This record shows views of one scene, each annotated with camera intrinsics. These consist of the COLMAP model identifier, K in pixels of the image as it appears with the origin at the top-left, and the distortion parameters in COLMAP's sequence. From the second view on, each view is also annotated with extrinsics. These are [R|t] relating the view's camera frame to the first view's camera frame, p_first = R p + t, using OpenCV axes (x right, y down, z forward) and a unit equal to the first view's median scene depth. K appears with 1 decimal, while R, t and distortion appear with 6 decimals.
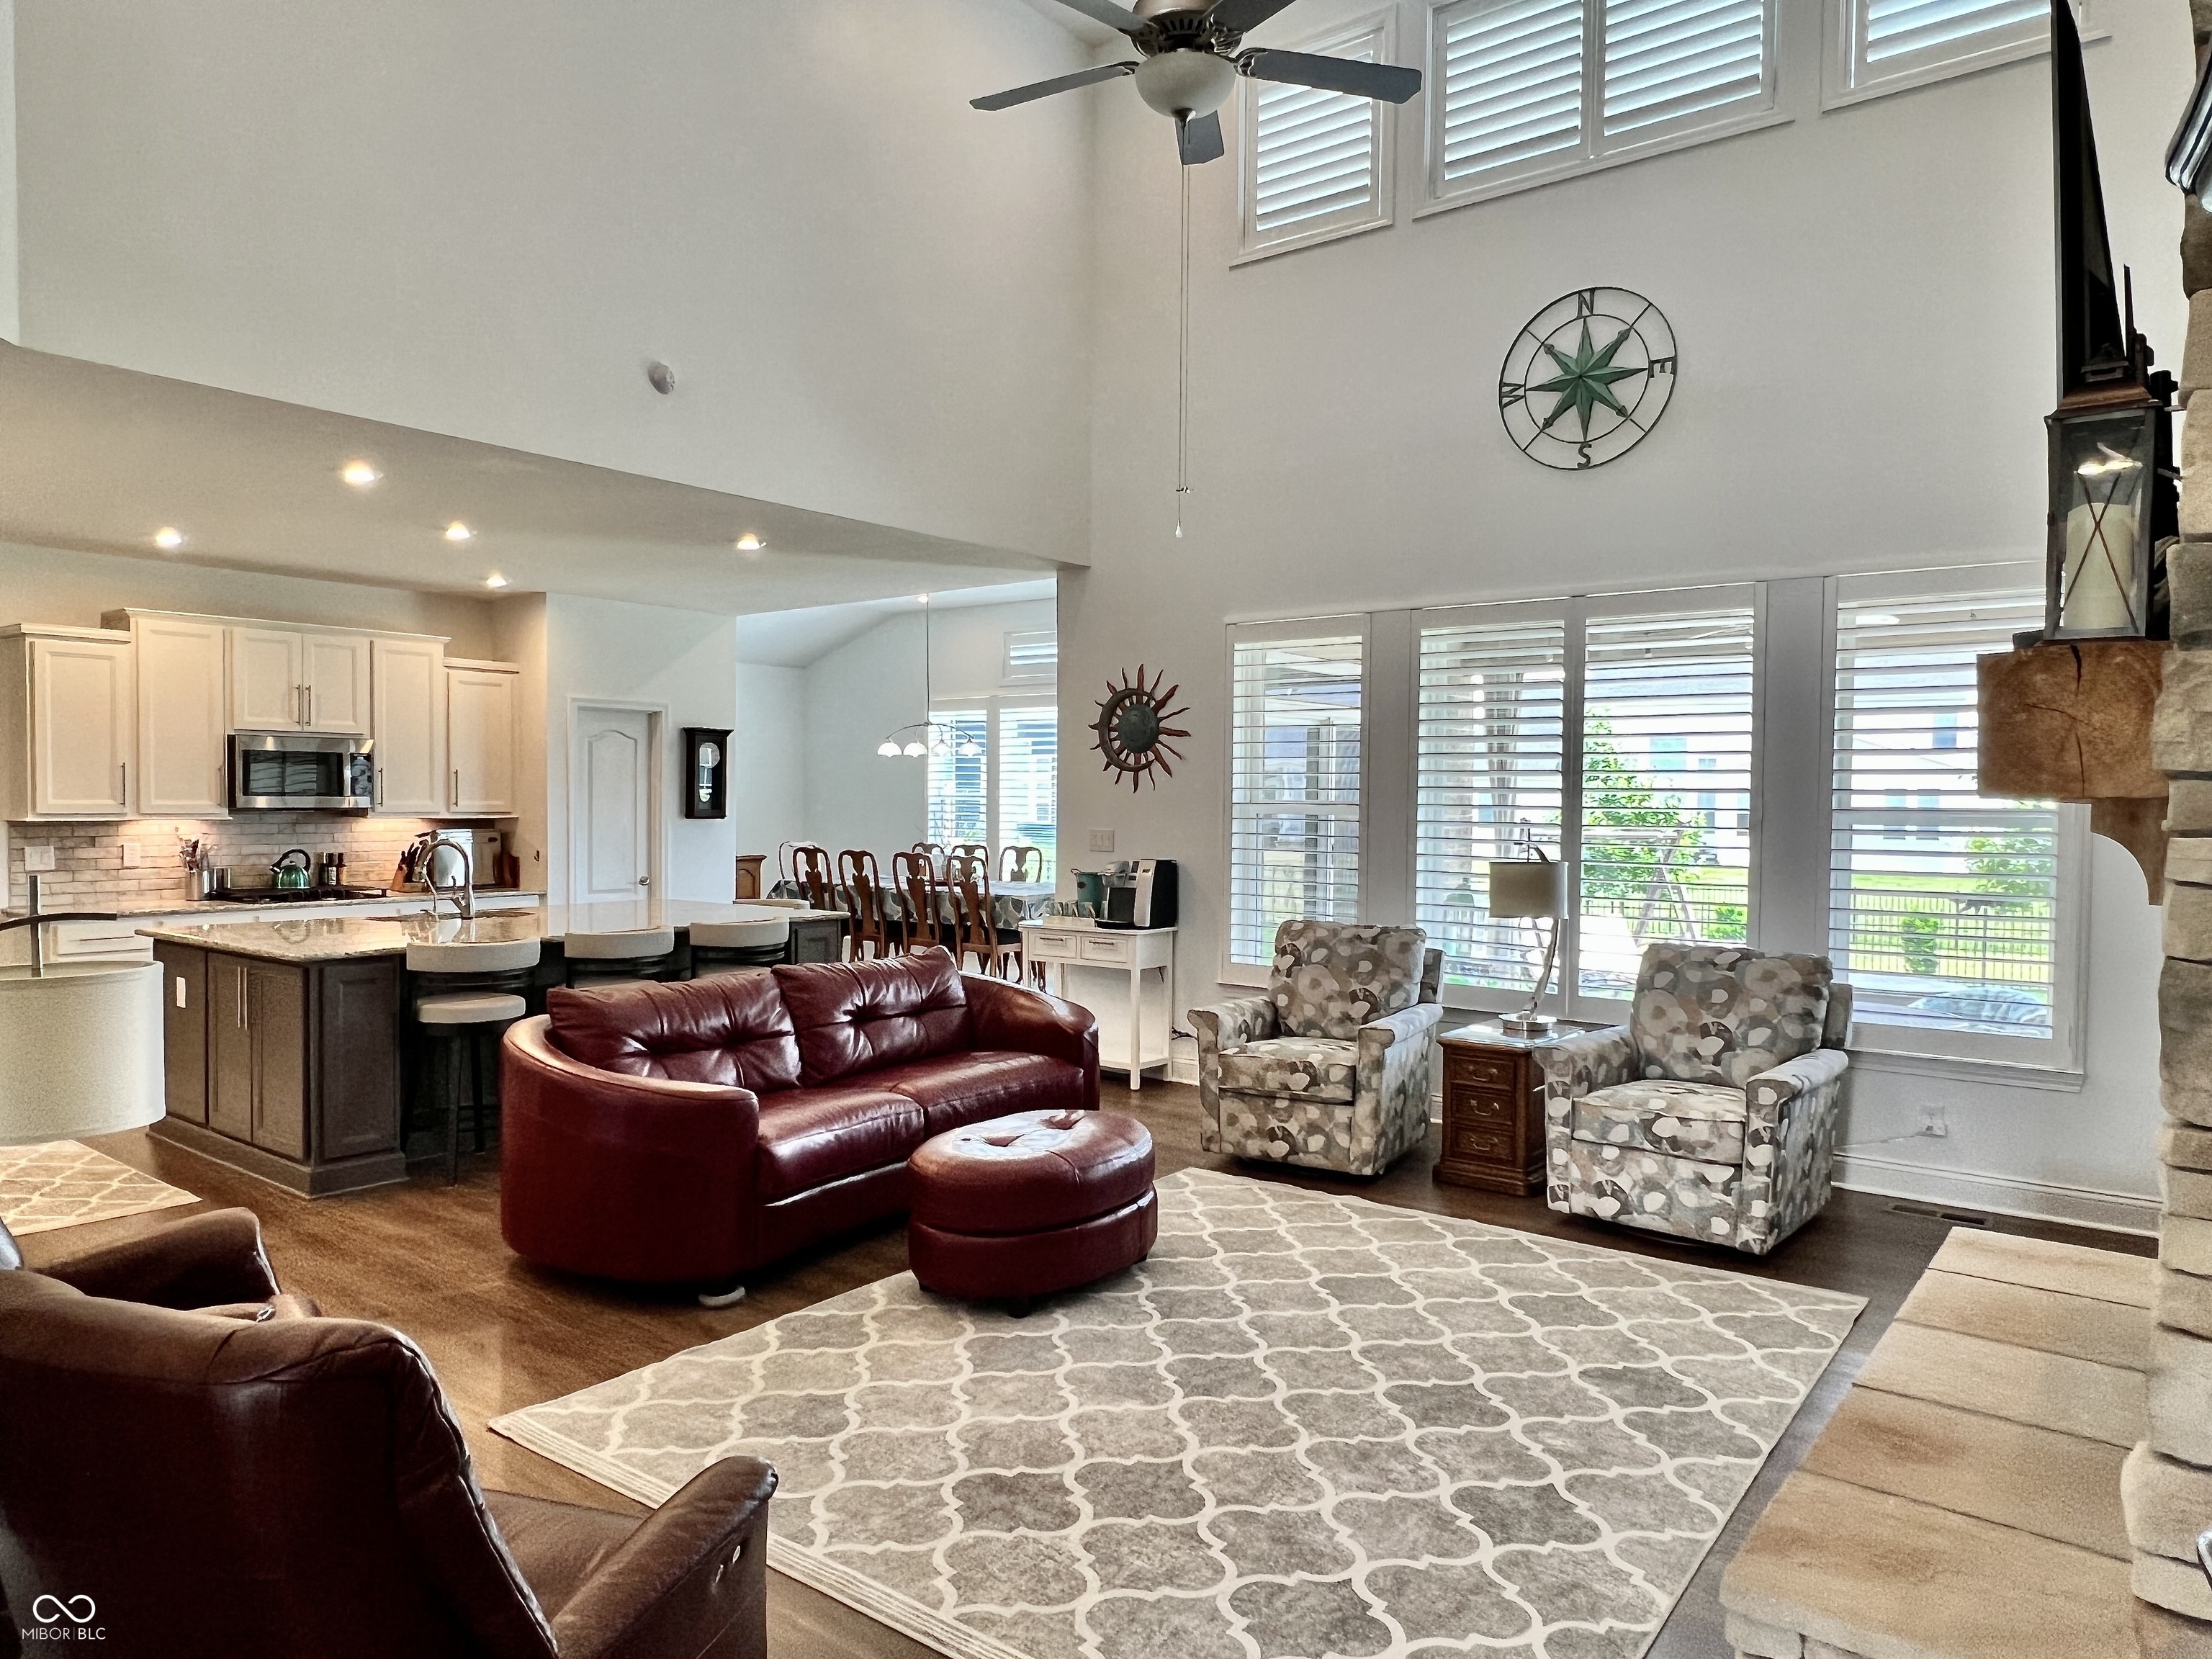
lens RADIAL K [[1439.8, 0, 1091.4], [0, 1439.8, 835.7], [0, 0, 1]] dist [0.003922, -0.003198]
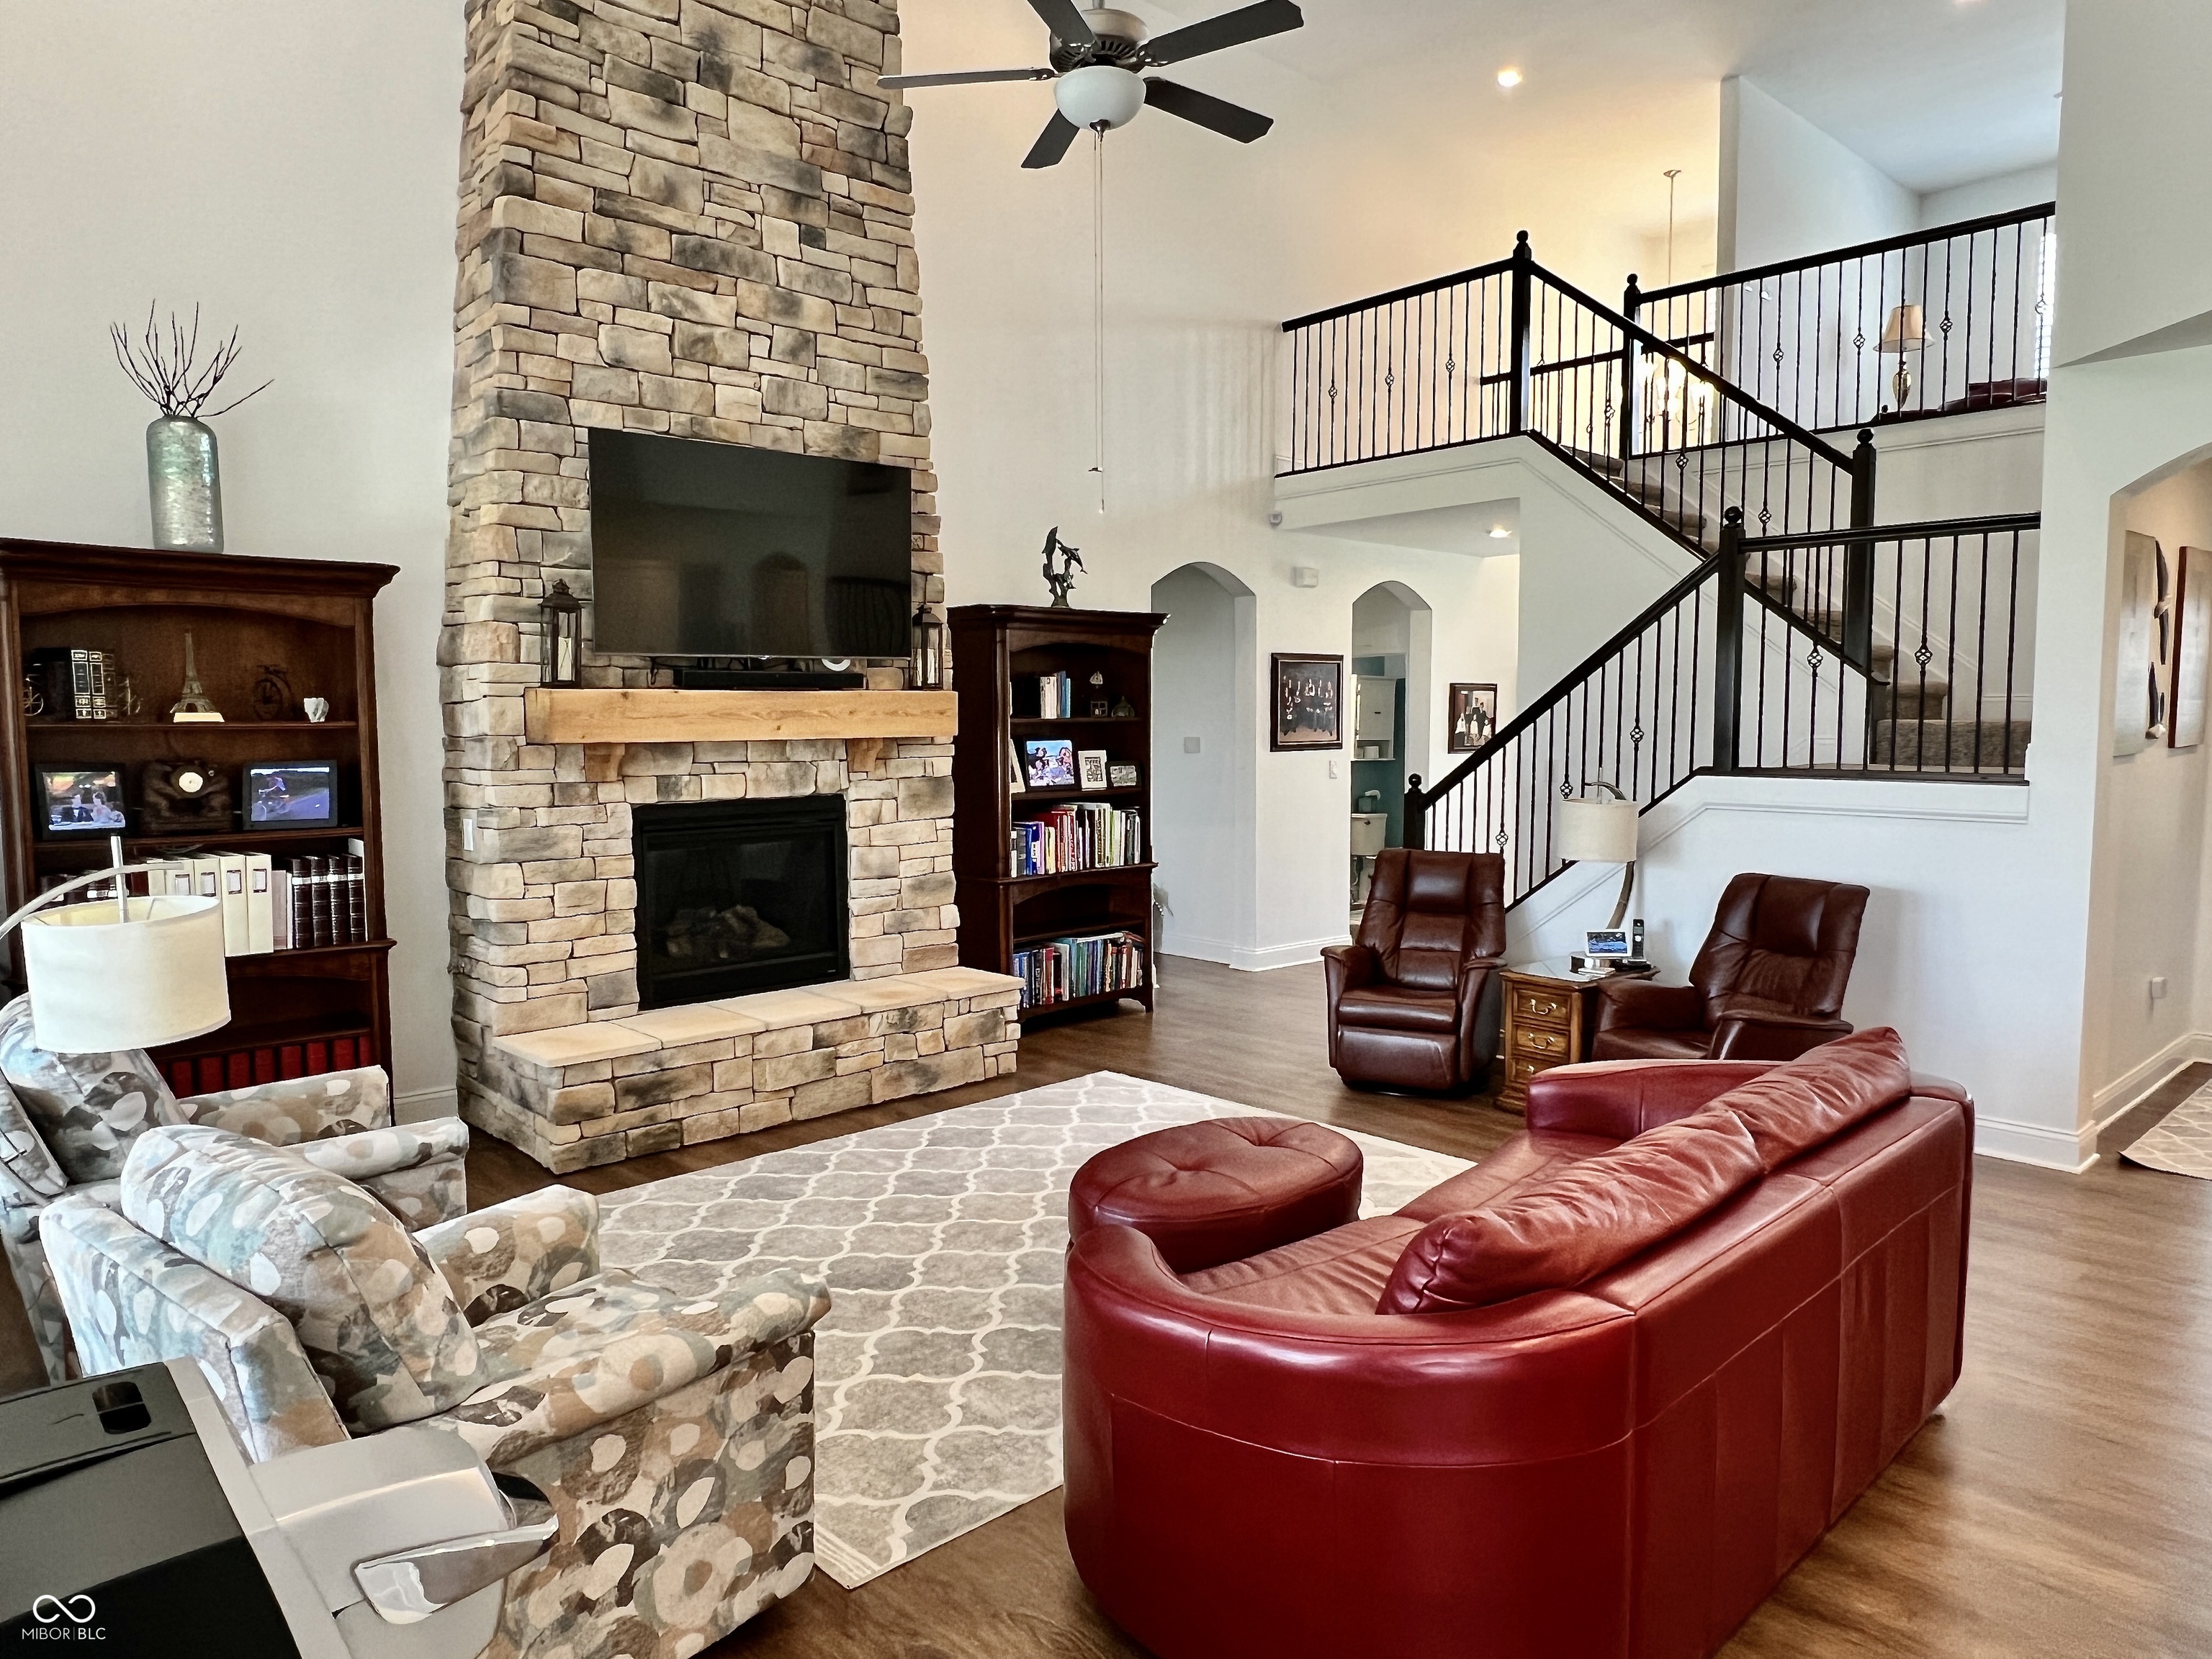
lens RADIAL K [[1439.8, 0, 1091.0], [0, 1439.8, 837.1], [0, 0, 1]] dist [0.003922, -0.003198]
pose [[-0.987395, -0.015946, 0.157471, -0.071181], [0.002089, 0.993512, 0.113704, -0.055349], [-0.158263, 0.112599, -0.980956, 1.380327]]
